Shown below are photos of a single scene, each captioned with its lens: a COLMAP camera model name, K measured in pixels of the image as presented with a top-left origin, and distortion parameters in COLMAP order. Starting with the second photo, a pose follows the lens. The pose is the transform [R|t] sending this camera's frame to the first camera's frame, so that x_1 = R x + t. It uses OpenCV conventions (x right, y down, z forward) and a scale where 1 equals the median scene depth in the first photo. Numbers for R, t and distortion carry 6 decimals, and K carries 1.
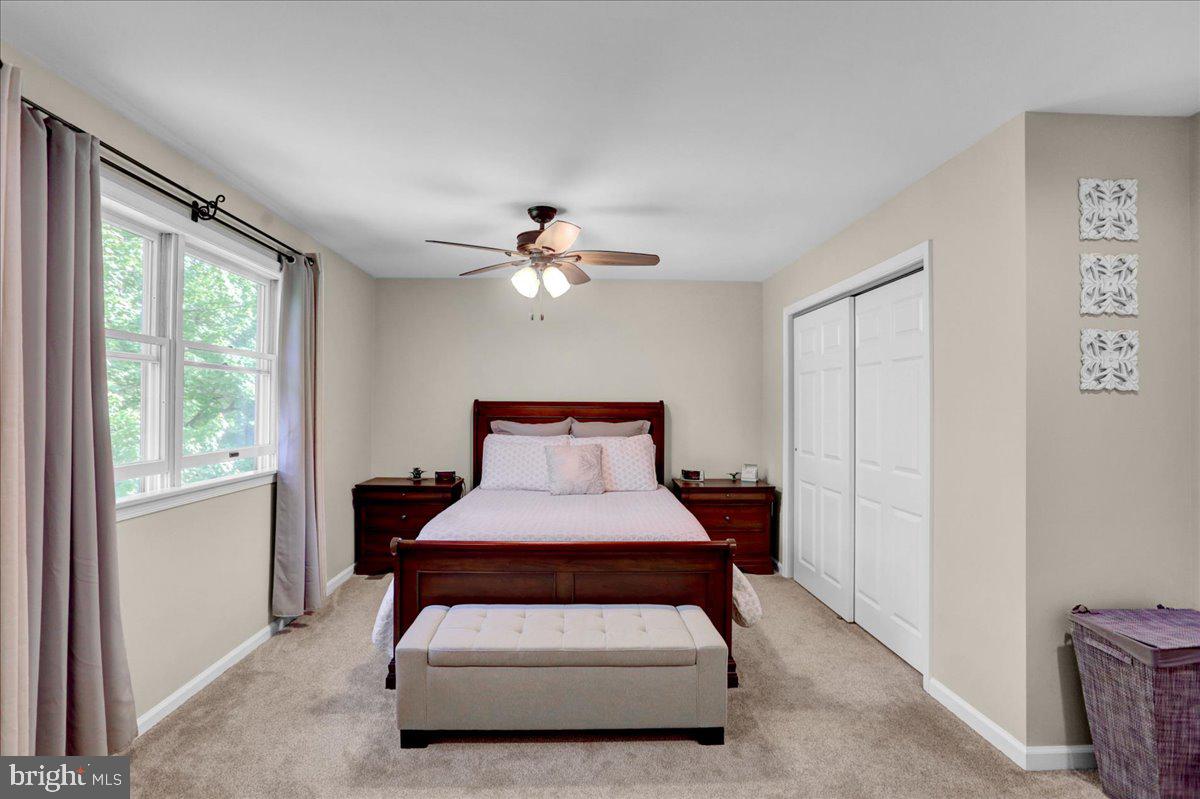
lens RADIAL K [[580.8, 0, 563.8], [0, 580.8, 406.7], [0, 0, 1]] dist [-0.064693, 0.046080]
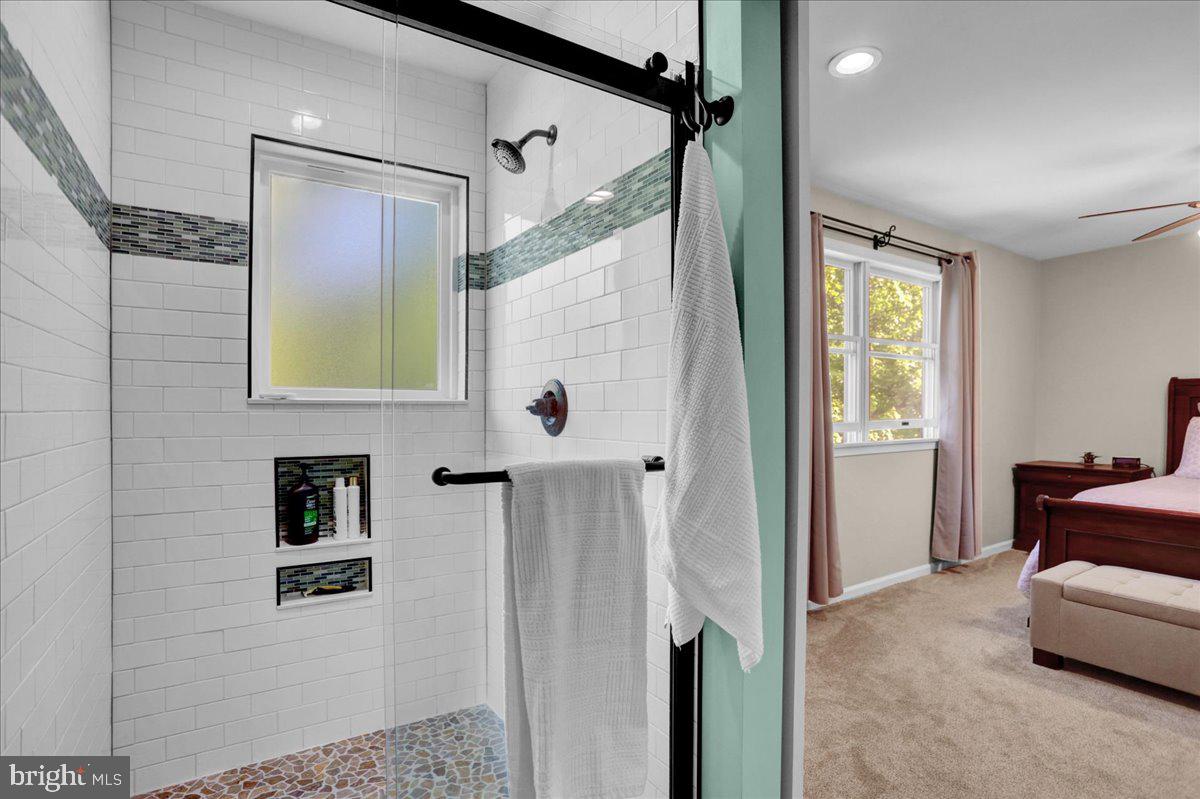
lens RADIAL K [[564.8, 0, 628.5], [0, 564.8, 425.3], [0, 0, 1]] dist [-0.086794, 0.041021]
pose [[0.550047, 0.016993, -0.834961, 0.112610], [0.010716, 0.999567, 0.027402, 0.043544], [0.835065, -0.024020, 0.549627, -0.189627]]
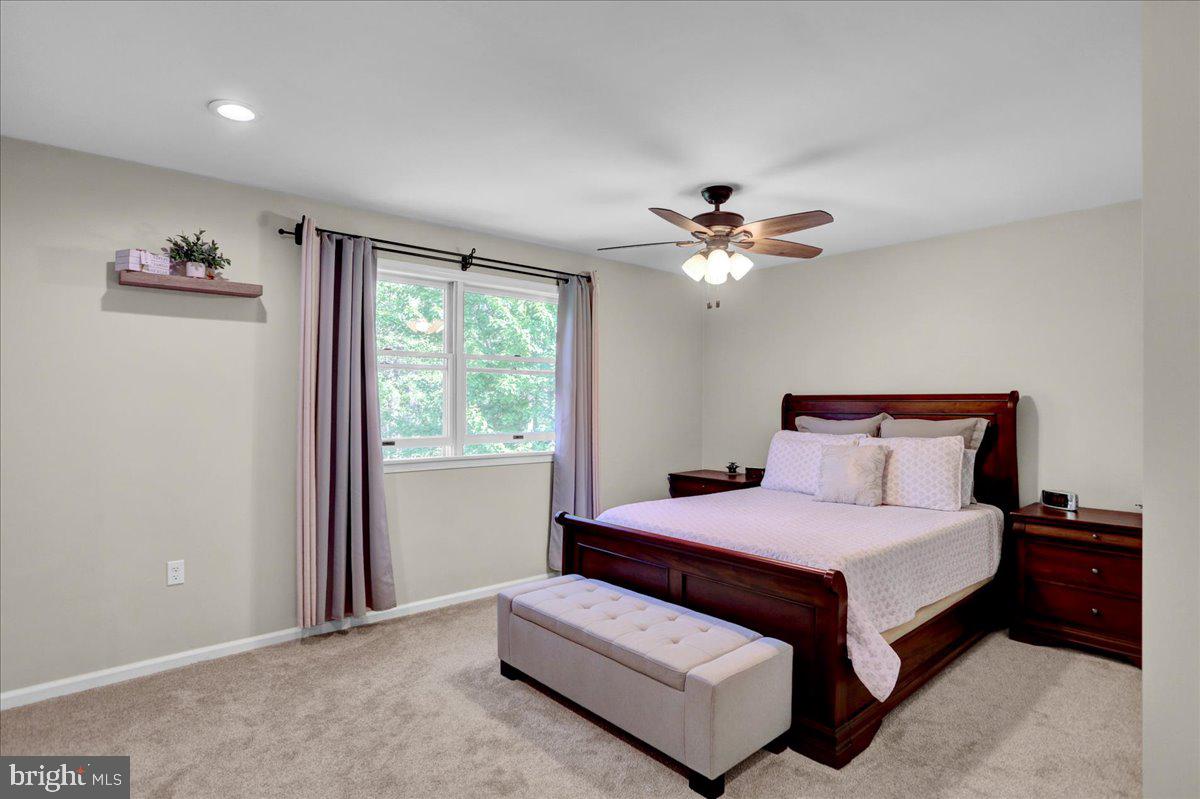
lens RADIAL K [[580.8, 0, 563.8], [0, 580.8, 406.7], [0, 0, 1]] dist [-0.064693, 0.046080]
pose [[0.660329, 0.000665, -0.750976, 0.467354], [0.001110, 0.999998, 0.001861, 0.010077], [0.750976, -0.002062, 0.660326, 0.177992]]
